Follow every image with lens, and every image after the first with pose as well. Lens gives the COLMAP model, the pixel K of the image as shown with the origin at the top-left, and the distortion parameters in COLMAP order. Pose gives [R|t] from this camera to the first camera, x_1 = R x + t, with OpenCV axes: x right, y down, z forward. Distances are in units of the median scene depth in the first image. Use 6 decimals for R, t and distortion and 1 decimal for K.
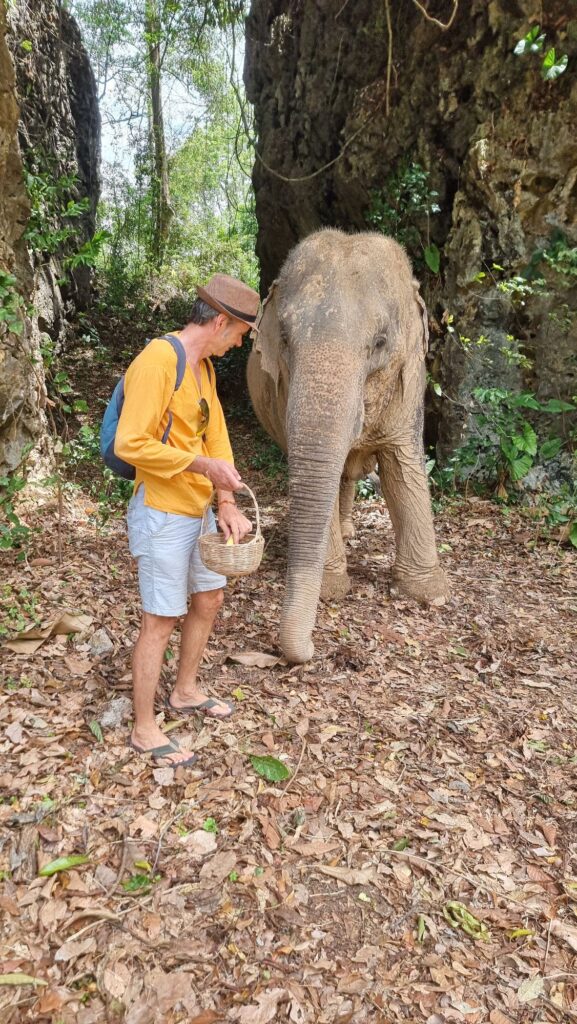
lens RADIAL K [[695.0, 0, 270.4], [0, 695.0, 507.0], [0, 0, 1]] dist [0.082195, -0.070019]
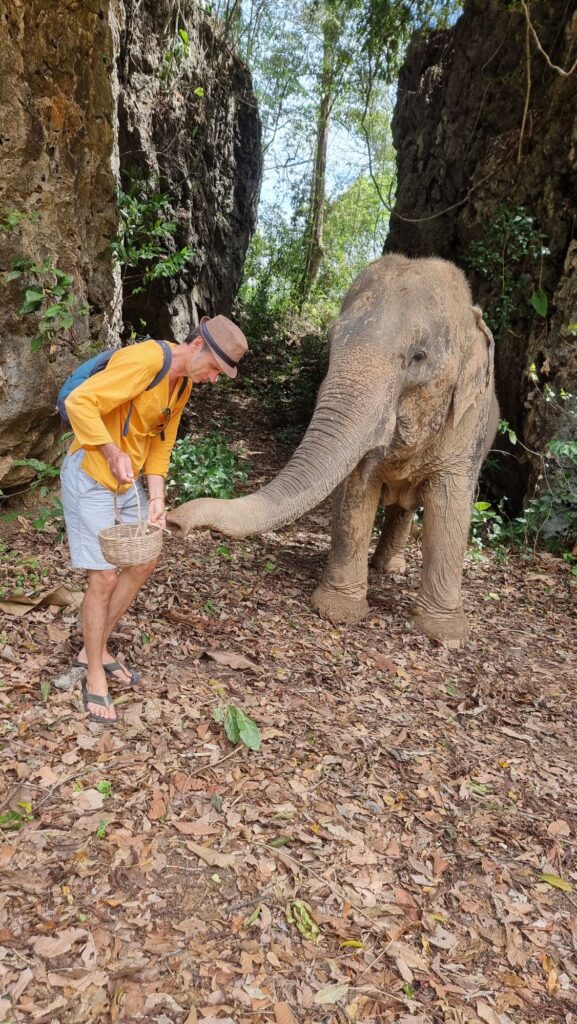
lens RADIAL K [[697.1, 0, 276.9], [0, 697.1, 514.3], [0, 0, 1]] dist [0.075724, -0.063975]
pose [[0.976645, 0.126498, -0.173673, 0.161750], [-0.134539, 0.990280, -0.035286, 0.028842], [0.167521, 0.057828, 0.984171, -0.007309]]
